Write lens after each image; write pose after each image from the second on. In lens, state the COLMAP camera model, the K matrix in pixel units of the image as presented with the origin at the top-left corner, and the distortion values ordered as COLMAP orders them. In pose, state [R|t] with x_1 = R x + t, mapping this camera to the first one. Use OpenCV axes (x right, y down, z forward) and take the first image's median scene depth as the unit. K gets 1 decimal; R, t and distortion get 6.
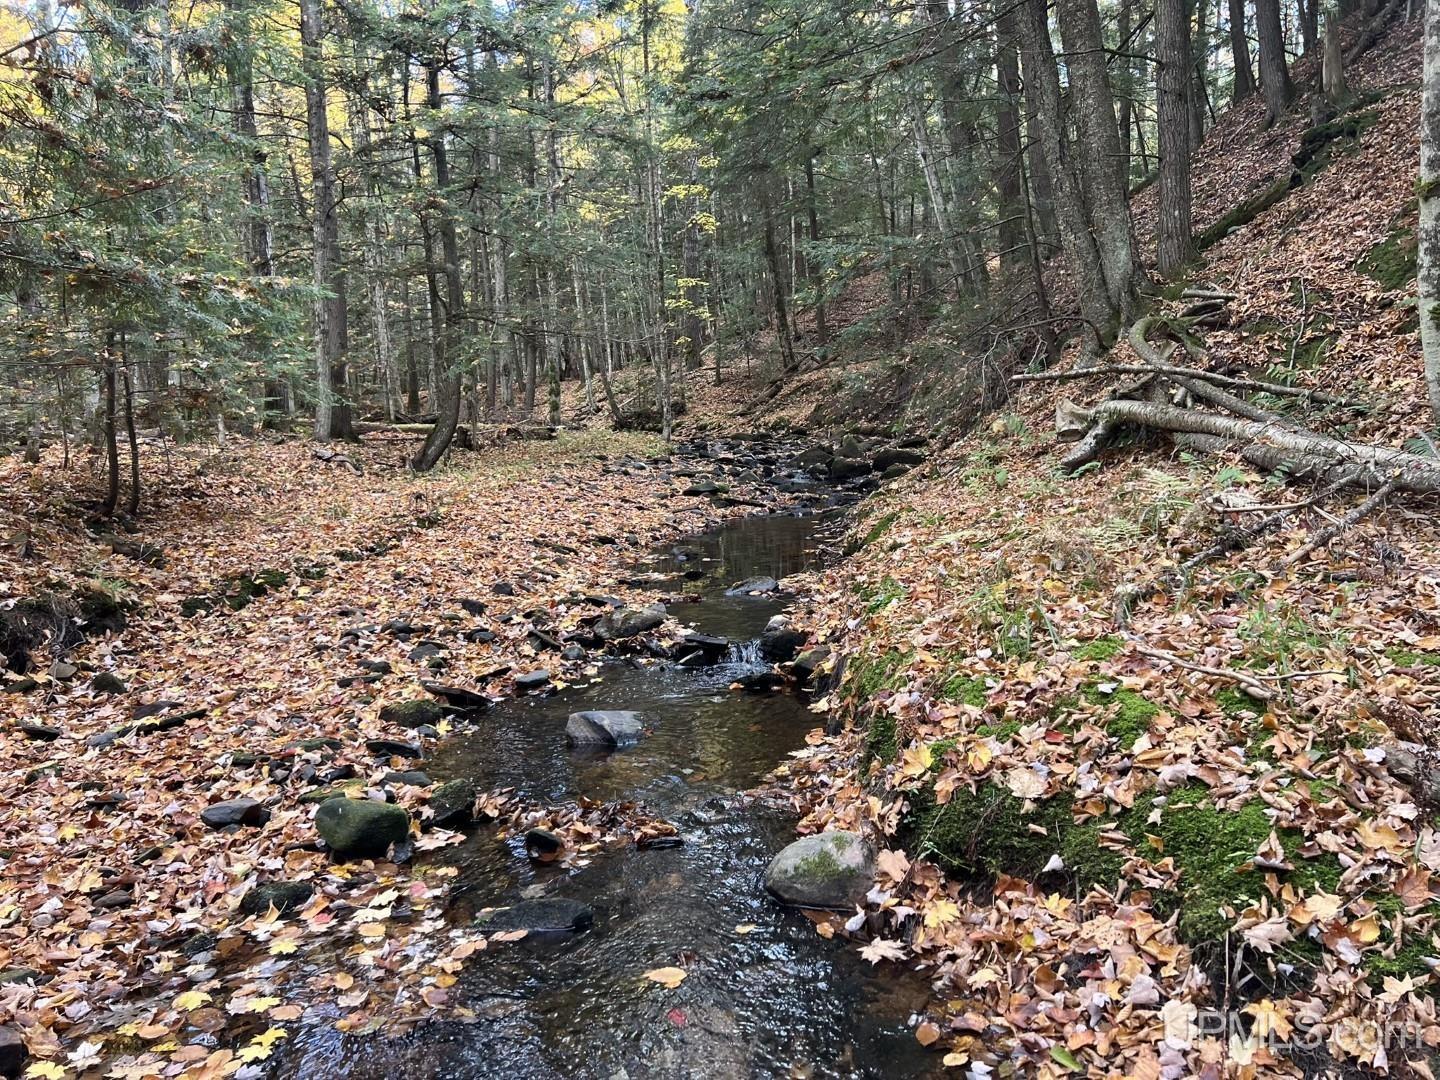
lens RADIAL K [[1161.9, 0, 720.0], [0, 1161.9, 540.0], [0, 0, 1]] dist [0.055272, -0.059666]
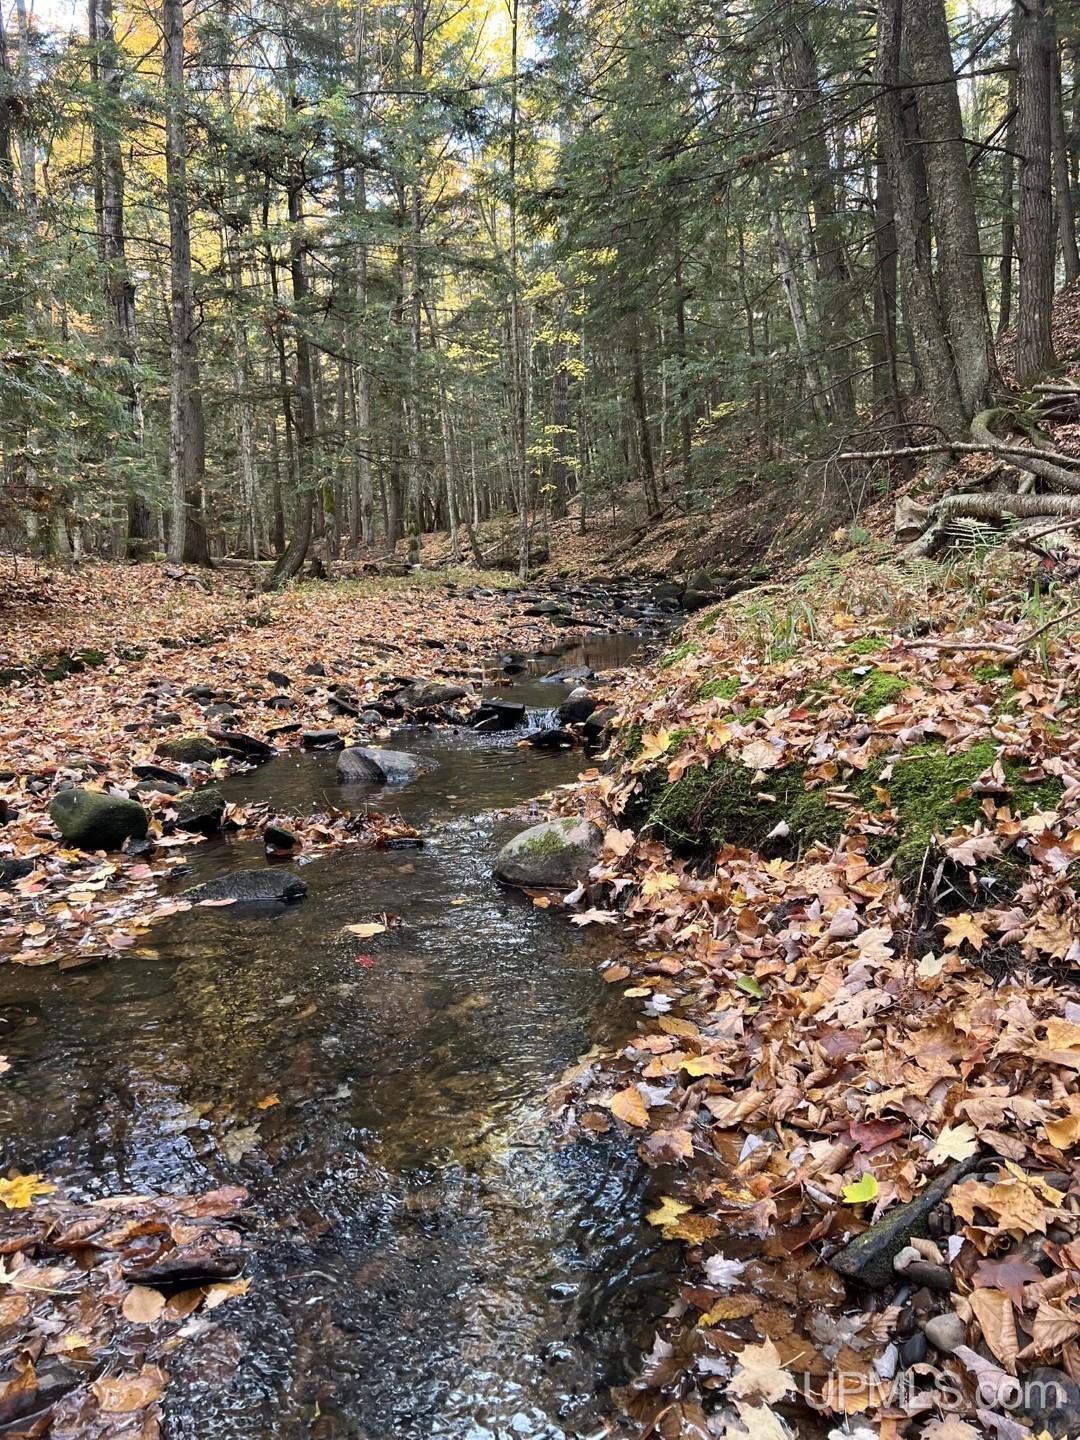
lens RADIAL K [[1161.9, 0, 525.2], [0, 1161.9, 716.4], [0, 0, 1]] dist [0.055272, -0.059666]
pose [[0.997990, 0.028633, -0.056532, 0.089506], [-0.028159, 0.999561, 0.009177, 0.123927], [0.056770, -0.007567, 0.998359, 0.042412]]
